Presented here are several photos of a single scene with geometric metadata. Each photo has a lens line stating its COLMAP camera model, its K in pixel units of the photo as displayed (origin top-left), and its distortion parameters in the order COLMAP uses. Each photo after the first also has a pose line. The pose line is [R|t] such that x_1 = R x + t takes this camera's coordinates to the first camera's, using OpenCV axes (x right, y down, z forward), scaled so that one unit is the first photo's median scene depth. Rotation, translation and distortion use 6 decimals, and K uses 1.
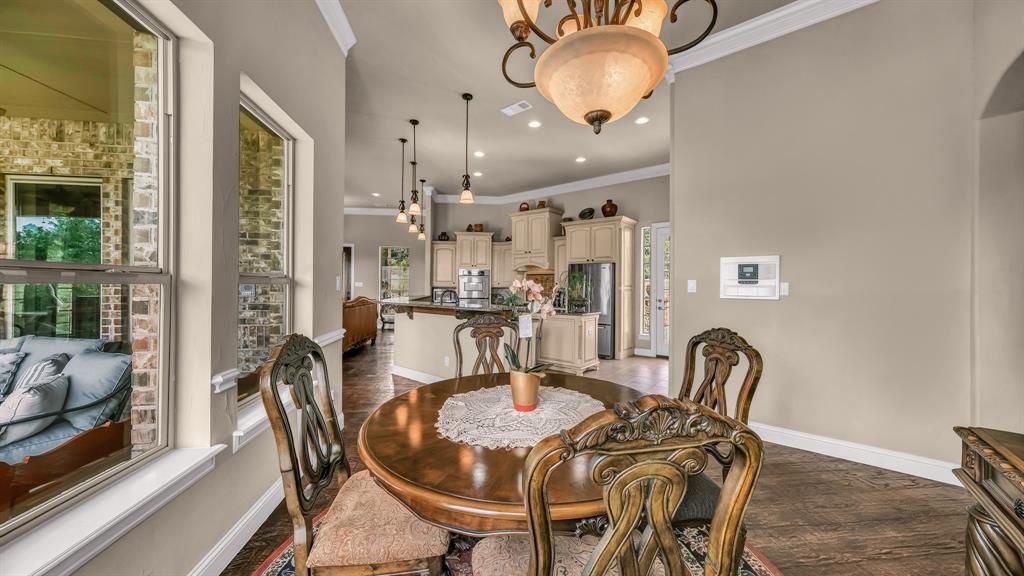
lens RADIAL K [[348.2, 0, 510.9], [0, 348.2, 283.4], [0, 0, 1]] dist [0.001906, 0.001059]
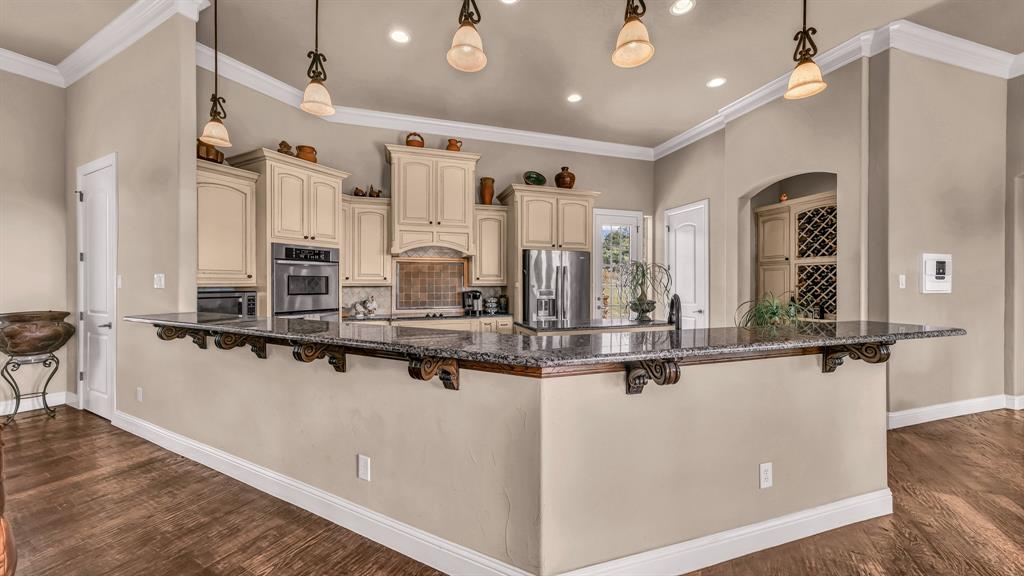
lens RADIAL K [[367.6, 0, 508.2], [0, 367.6, 285.4], [0, 0, 1]] dist [-0.006346, 0.000105]
pose [[0.555845, -0.013443, 0.831177, -0.375695], [-0.001972, 0.999845, 0.017490, 0.001191], [-0.831283, -0.011361, 0.555733, 0.560845]]
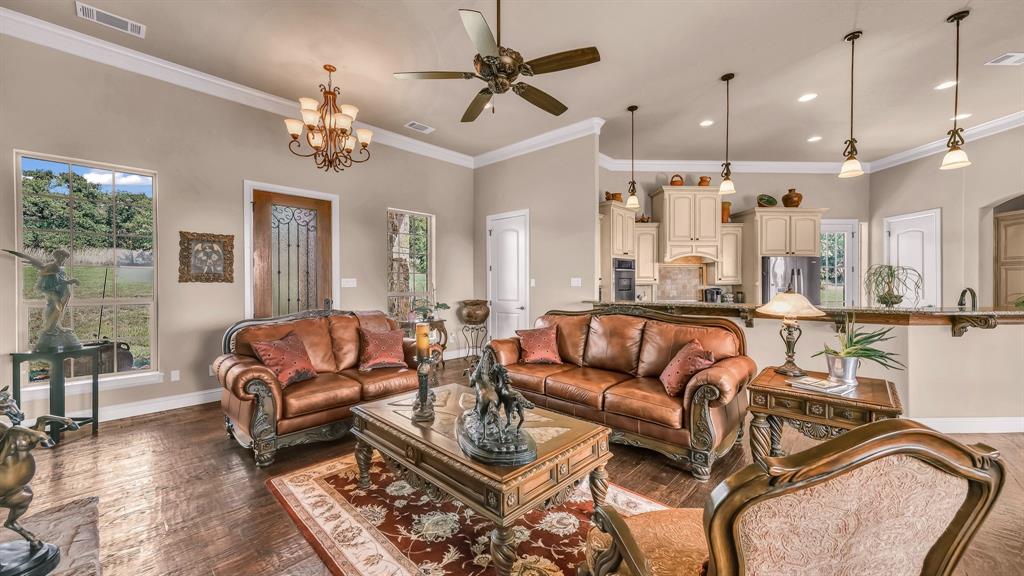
lens RADIAL K [[377.7, 0, 515.5], [0, 377.7, 283.9], [0, 0, 1]] dist [0.013398, -0.000217]
pose [[0.746149, -0.011336, 0.665683, -0.806913], [0.005107, 0.999923, 0.011303, -0.000972], [-0.665760, -0.005034, 0.746149, 0.622449]]
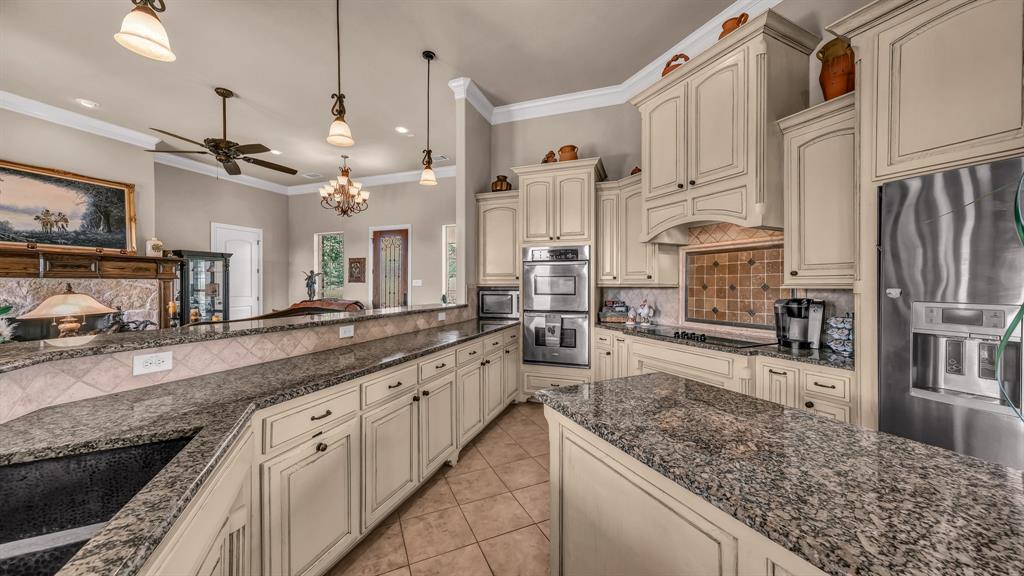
lens RADIAL K [[348.2, 0, 519.1], [0, 348.2, 286.1], [0, 0, 1]] dist [0.001906, 0.001059]
pose [[0.909850, -0.005811, -0.414897, 0.039873], [0.011387, 0.999875, 0.010968, 0.005363], [0.414782, -0.014703, 0.909802, 0.607603]]
